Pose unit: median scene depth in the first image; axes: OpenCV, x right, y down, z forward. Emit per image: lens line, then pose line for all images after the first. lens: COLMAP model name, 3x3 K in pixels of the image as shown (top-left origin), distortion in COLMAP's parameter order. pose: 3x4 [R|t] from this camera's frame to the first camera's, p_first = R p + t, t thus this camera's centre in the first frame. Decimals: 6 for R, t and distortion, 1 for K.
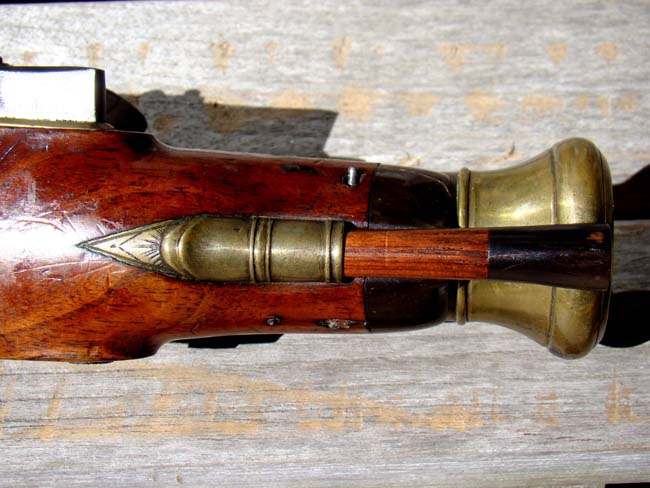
lens RADIAL K [[1090.6, 0, 308.9], [0, 1090.6, 244.7], [0, 0, 1]] dist [-0.037604, 0.158641]
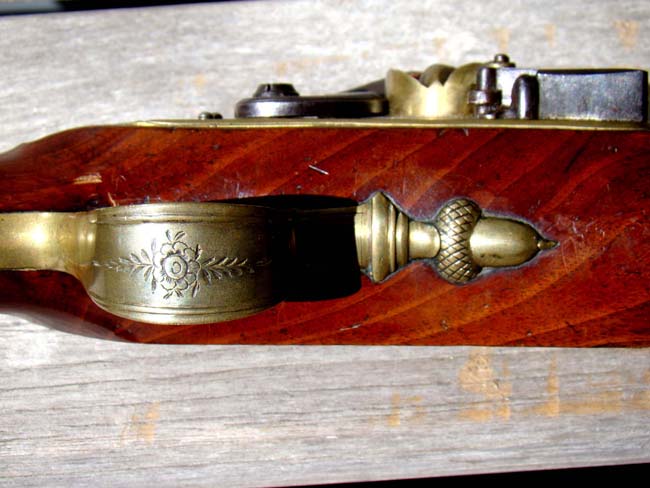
lens RADIAL K [[1090.6, 0, 308.9], [0, 1090.6, 244.7], [0, 0, 1]] dist [-0.037604, 0.158641]
pose [[0.998738, -0.034602, -0.036389, -0.436045], [0.036884, 0.997265, 0.064053, -0.065280], [0.034073, -0.065314, 0.997283, -0.063396]]
